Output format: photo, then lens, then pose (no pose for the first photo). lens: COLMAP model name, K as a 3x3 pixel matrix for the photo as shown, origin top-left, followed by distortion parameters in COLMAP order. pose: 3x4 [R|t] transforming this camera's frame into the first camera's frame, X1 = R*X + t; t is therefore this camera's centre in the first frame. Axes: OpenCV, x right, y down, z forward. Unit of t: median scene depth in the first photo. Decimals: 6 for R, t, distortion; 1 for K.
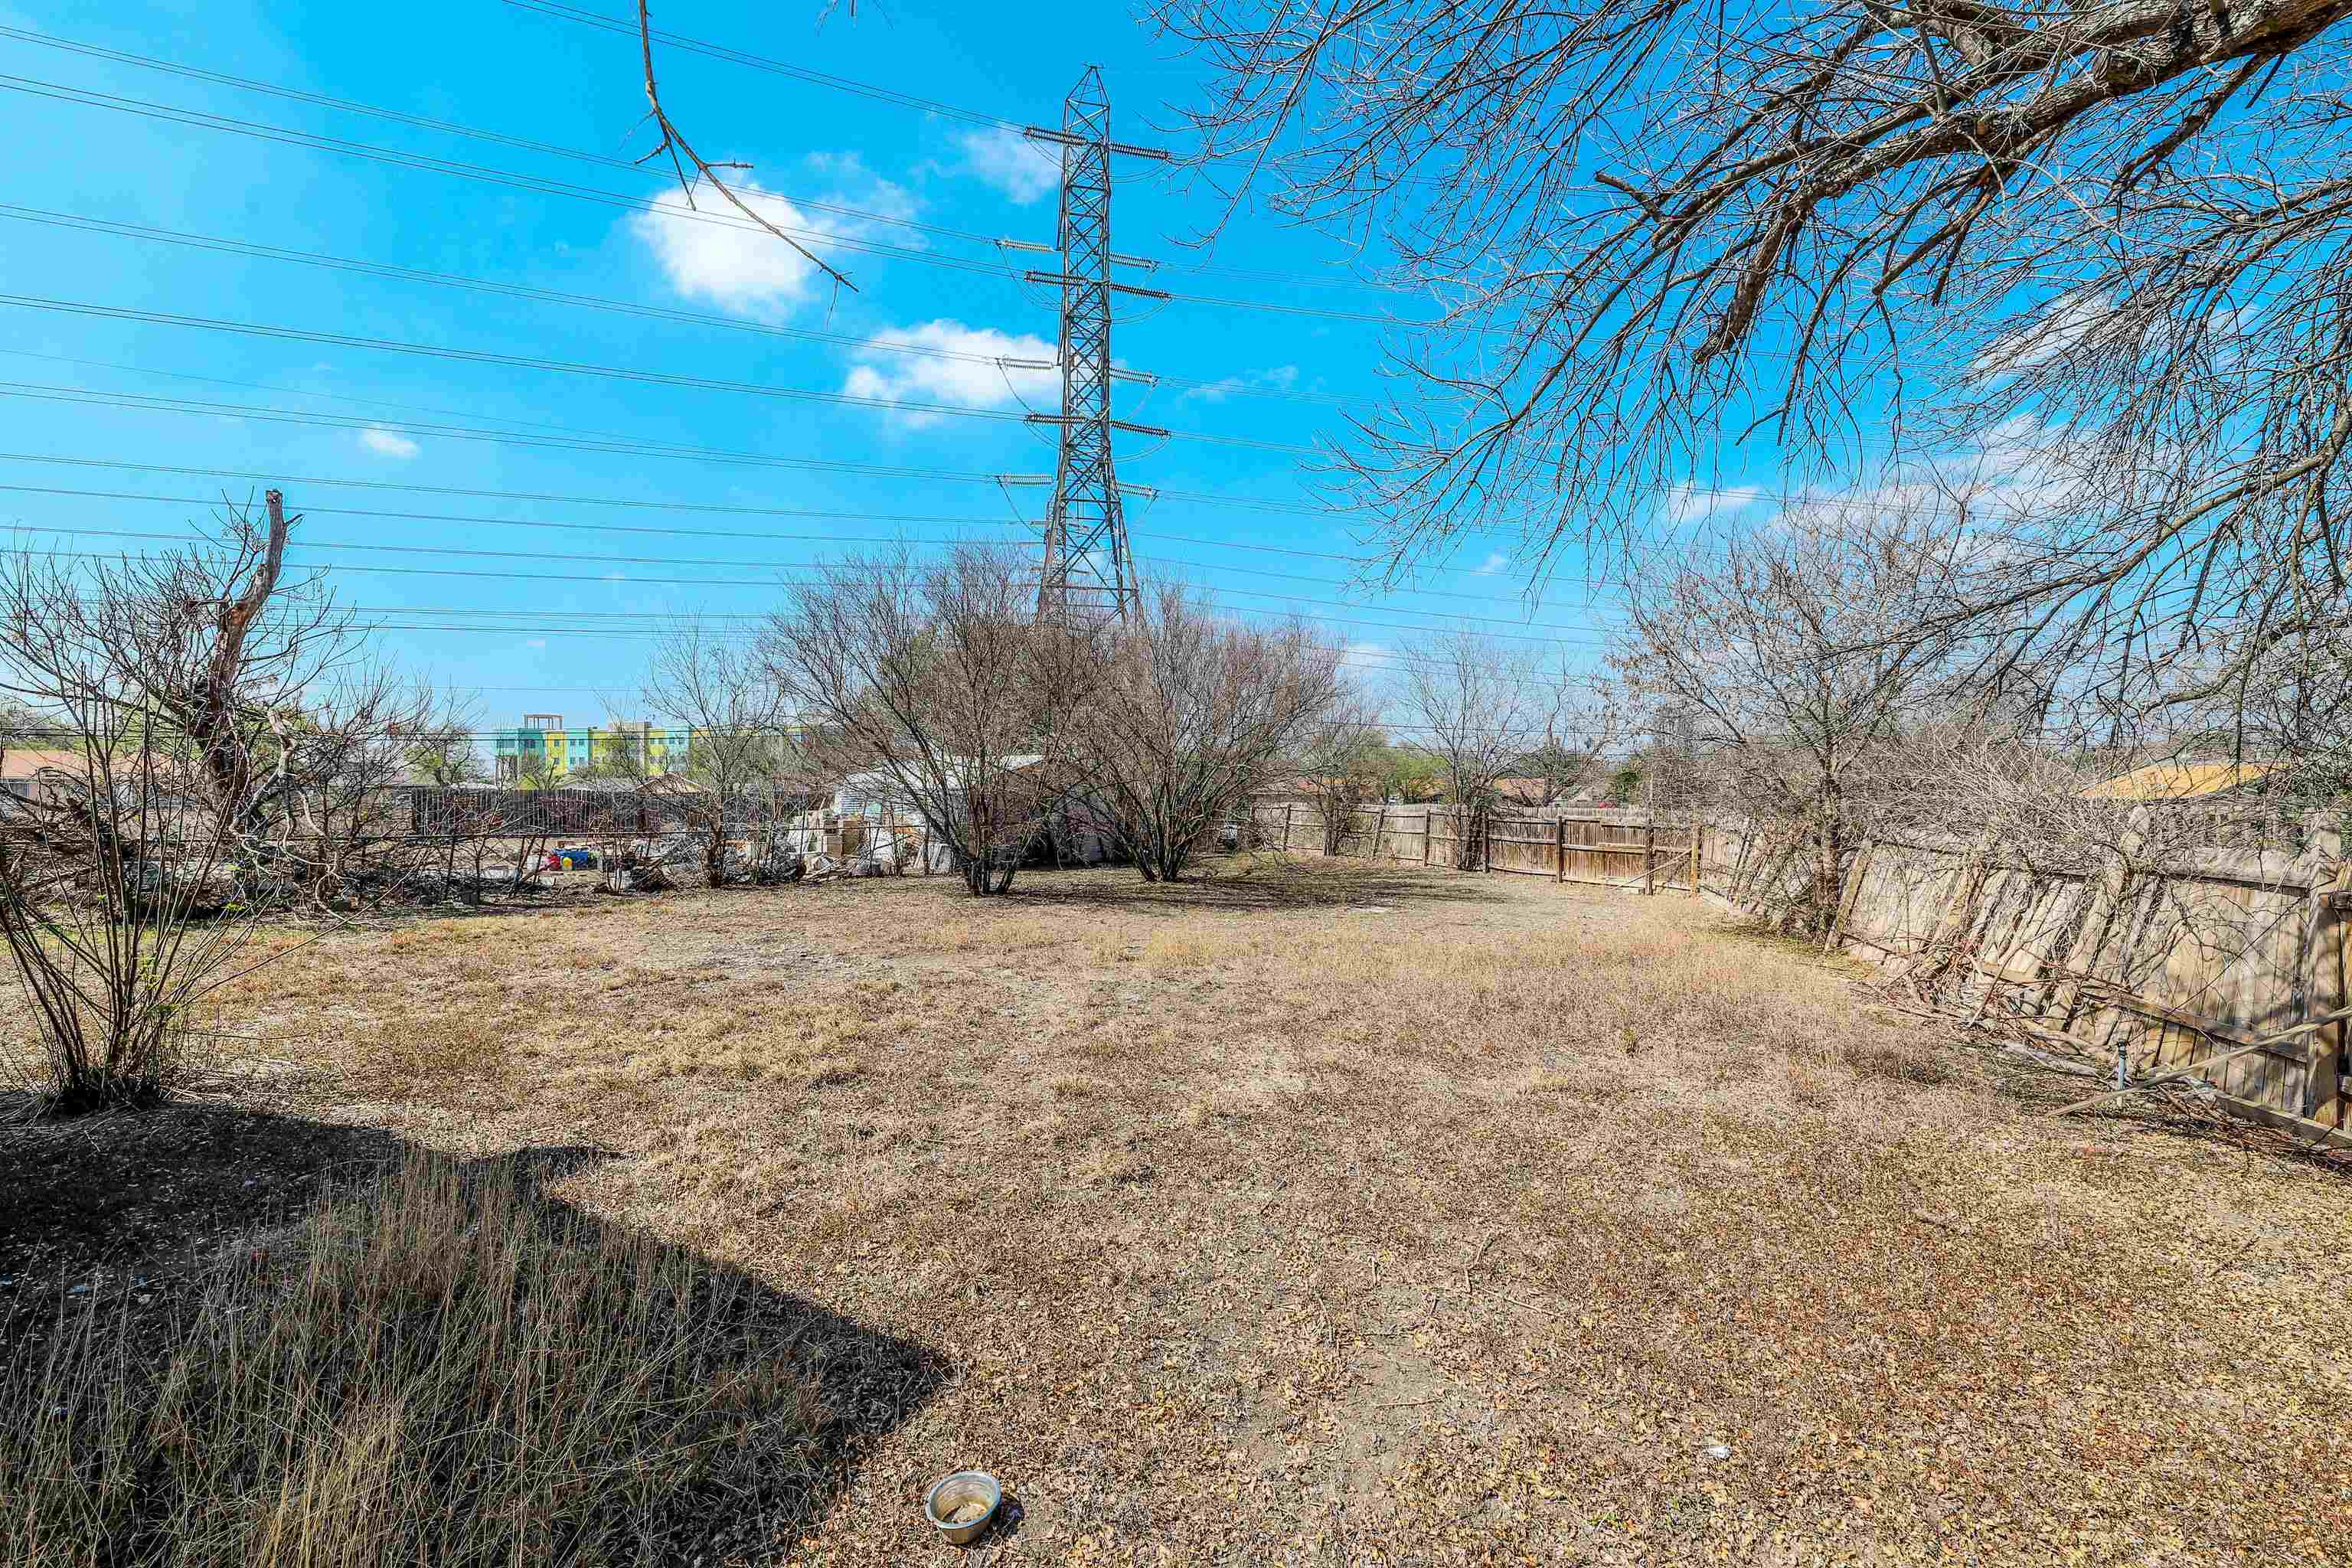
lens RADIAL K [[940.0, 0, 1168.4], [0, 940.0, 796.2], [0, 0, 1]] dist [-0.000265, -0.000042]
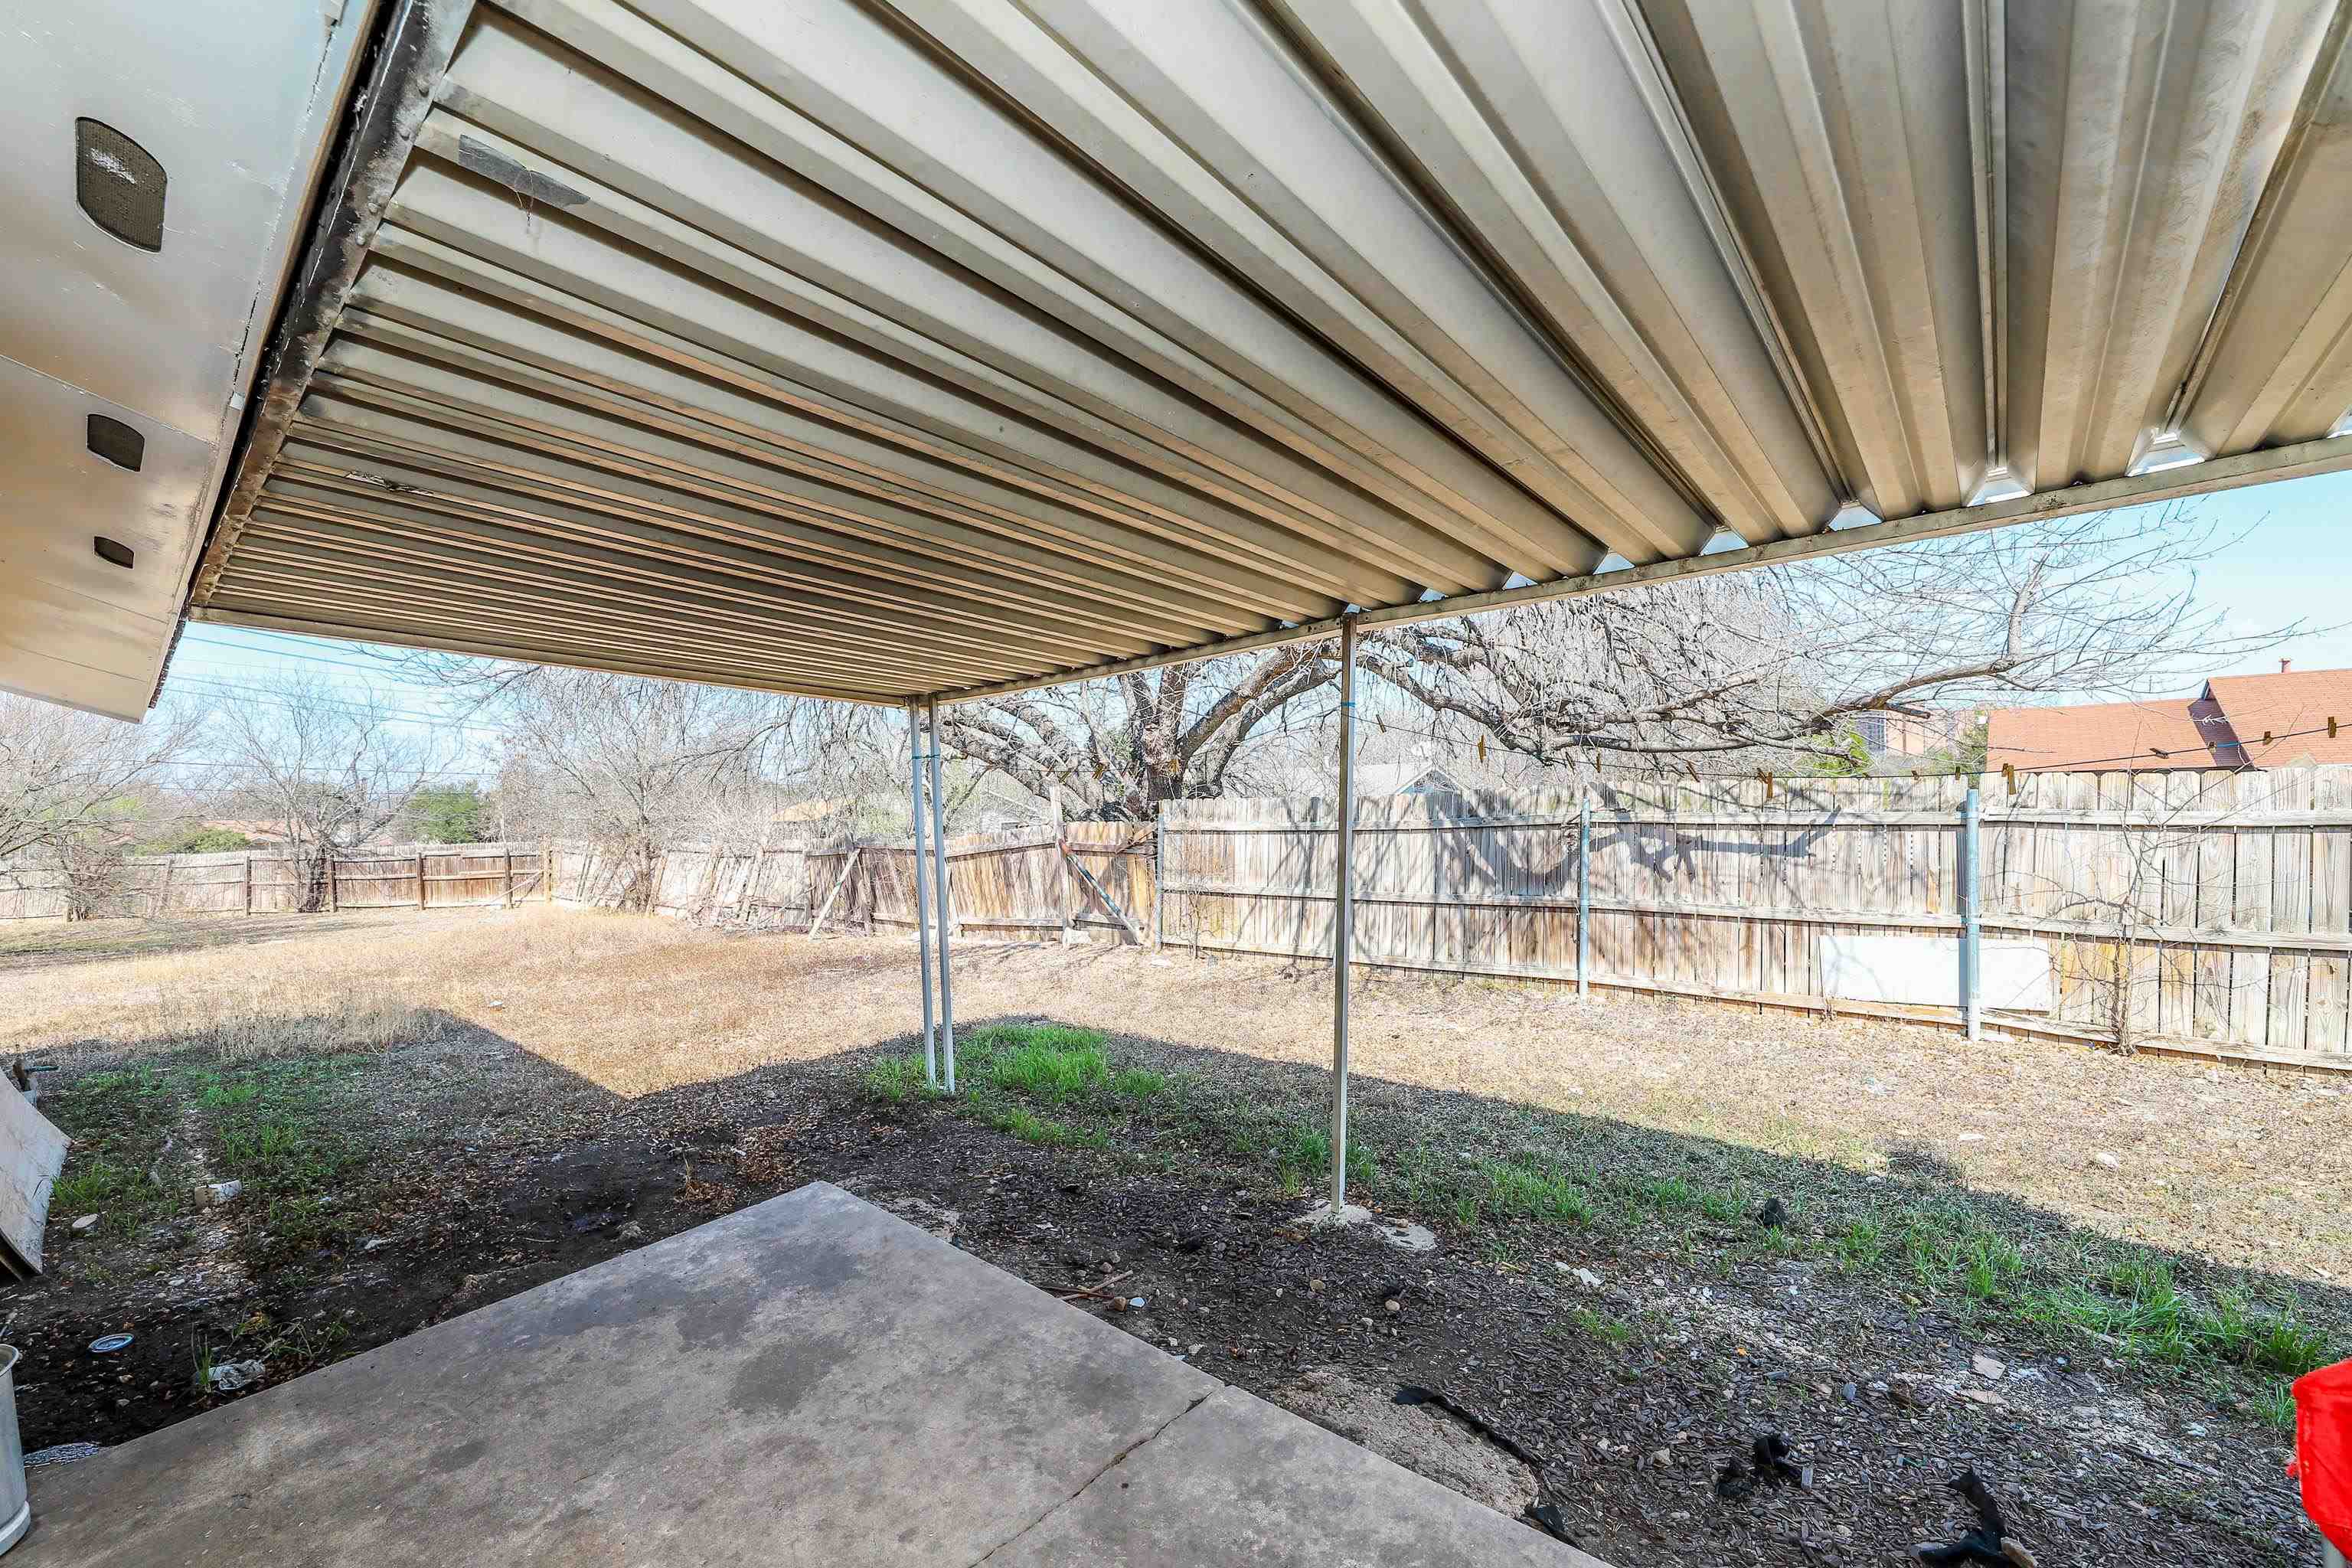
lens RADIAL K [[940.0, 0, 1168.4], [0, 940.0, 796.2], [0, 0, 1]] dist [-0.000265, -0.000042]
pose [[0.415743, -0.010560, 0.909421, -0.280590], [0.041968, 0.999090, -0.007585, -0.001046], [-0.908513, 0.041320, 0.415808, -0.358495]]
